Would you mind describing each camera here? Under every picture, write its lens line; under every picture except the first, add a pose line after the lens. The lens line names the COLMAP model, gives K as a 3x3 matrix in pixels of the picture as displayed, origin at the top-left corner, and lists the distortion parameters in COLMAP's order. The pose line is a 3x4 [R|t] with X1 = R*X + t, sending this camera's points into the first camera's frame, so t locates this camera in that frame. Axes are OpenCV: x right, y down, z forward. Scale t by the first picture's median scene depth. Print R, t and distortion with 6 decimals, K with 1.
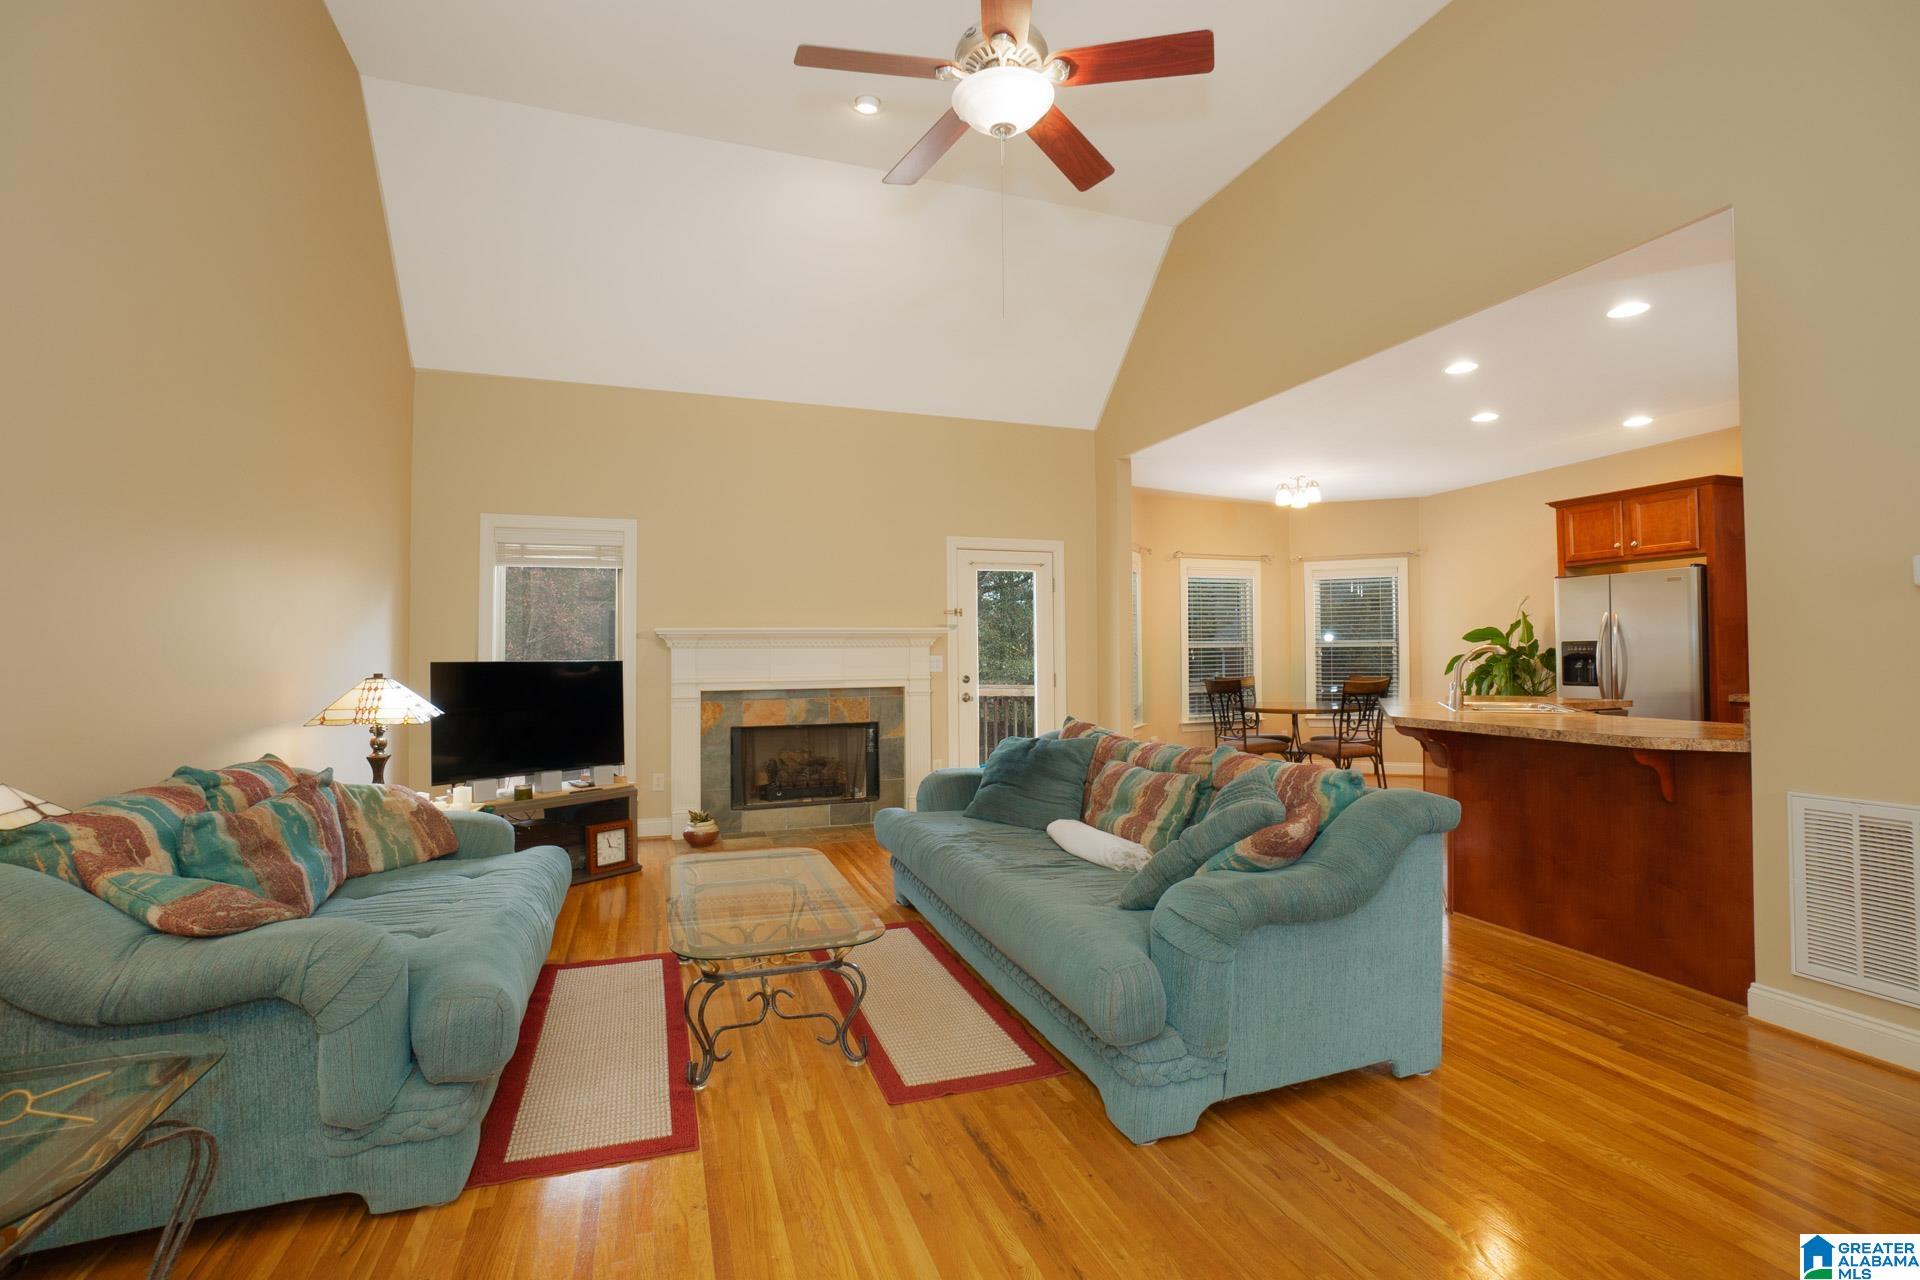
lens RADIAL K [[869.6, 0, 959.6], [0, 869.6, 654.8], [0, 0, 1]] dist [-0.044428, 0.000655]
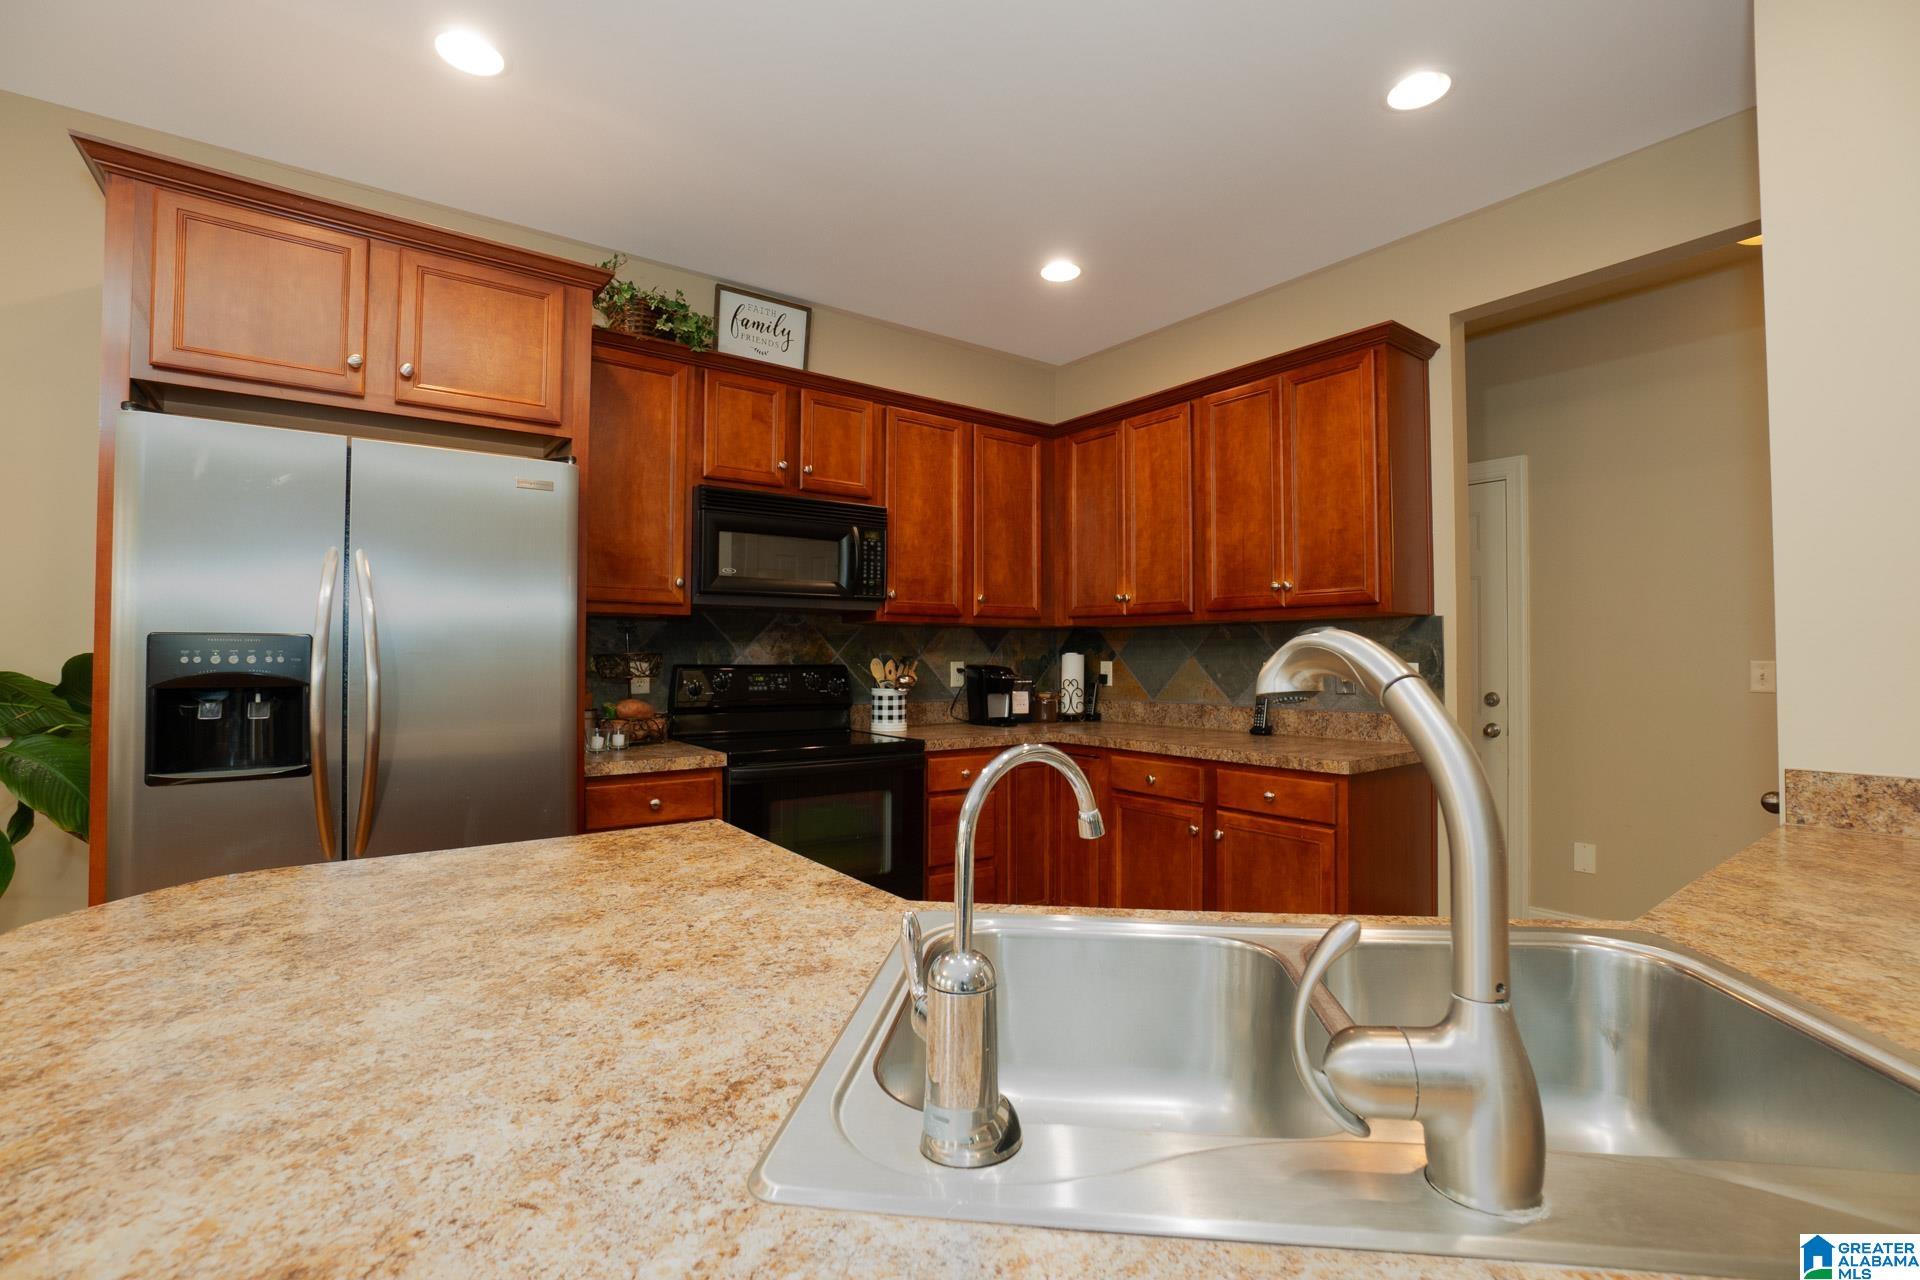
lens RADIAL K [[869.6, 0, 959.6], [0, 869.6, 654.8], [0, 0, 1]] dist [-0.044428, 0.000655]
pose [[-0.300249, 0.007579, 0.953831, 0.352482], [0.001198, 0.999971, -0.007568, -0.005405], [-0.953860, -0.001129, -0.300250, 0.806805]]
